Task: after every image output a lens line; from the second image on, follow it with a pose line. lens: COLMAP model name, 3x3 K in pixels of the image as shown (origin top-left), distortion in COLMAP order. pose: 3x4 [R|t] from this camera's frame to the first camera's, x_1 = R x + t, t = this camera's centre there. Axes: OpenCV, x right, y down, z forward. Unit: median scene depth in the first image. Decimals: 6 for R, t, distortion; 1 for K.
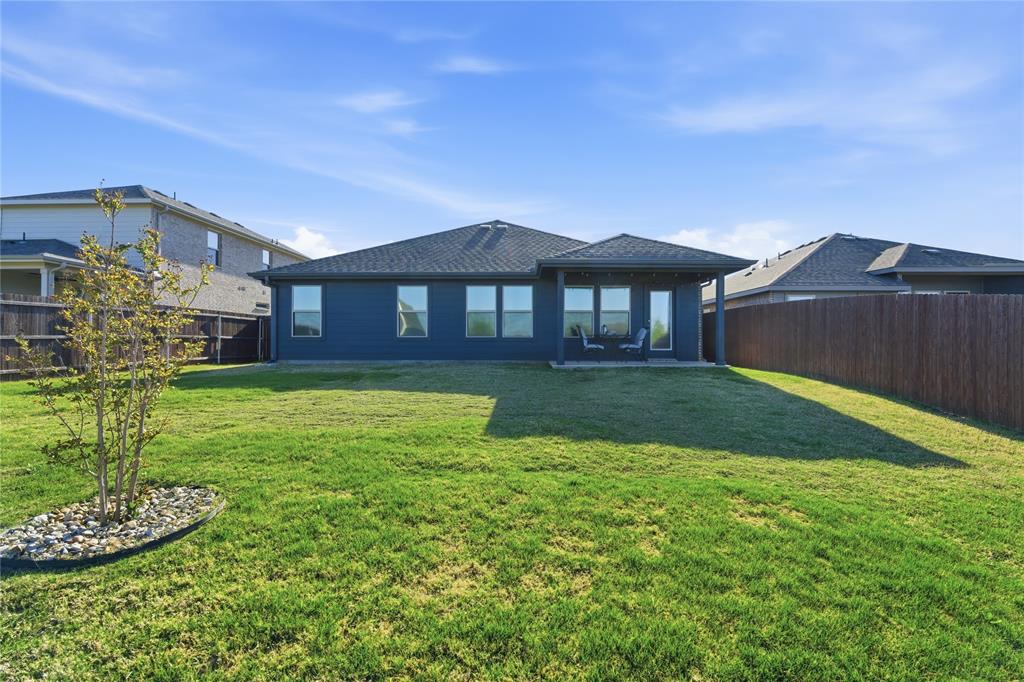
lens RADIAL K [[462.7, 0, 516.6], [0, 462.7, 338.8], [0, 0, 1]] dist [0.002942, 0.000406]
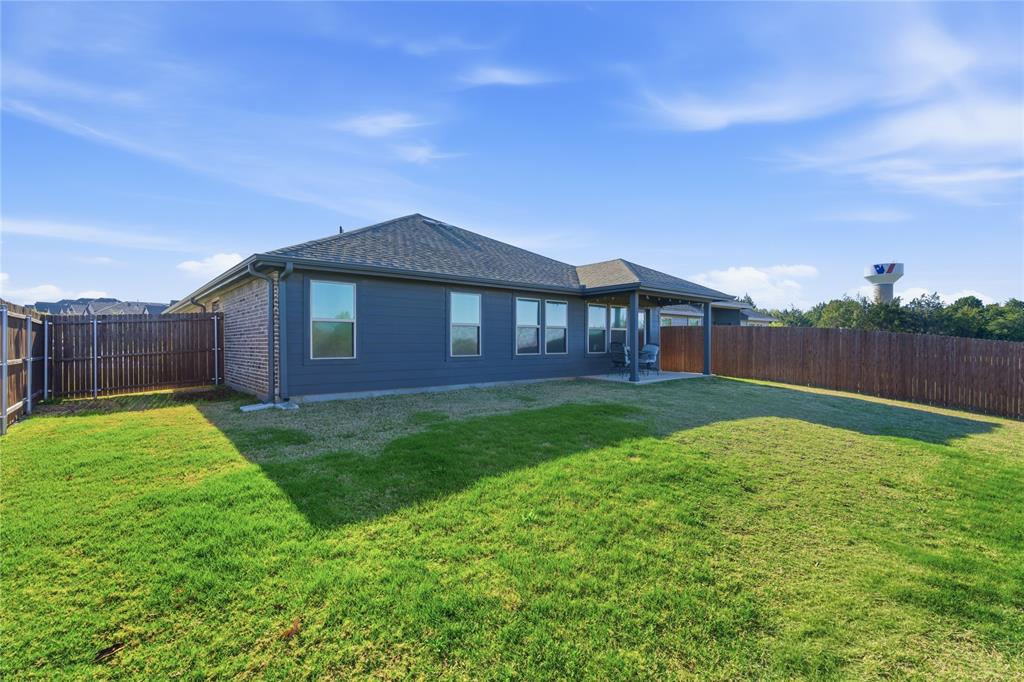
lens RADIAL K [[462.7, 0, 516.6], [0, 462.7, 338.8], [0, 0, 1]] dist [0.002942, 0.000406]
pose [[0.732399, 0.000446, 0.680875, -0.707933], [-0.001000, 0.999999, 0.000421, -0.036512], [-0.680875, -0.000989, 0.732399, 0.355513]]
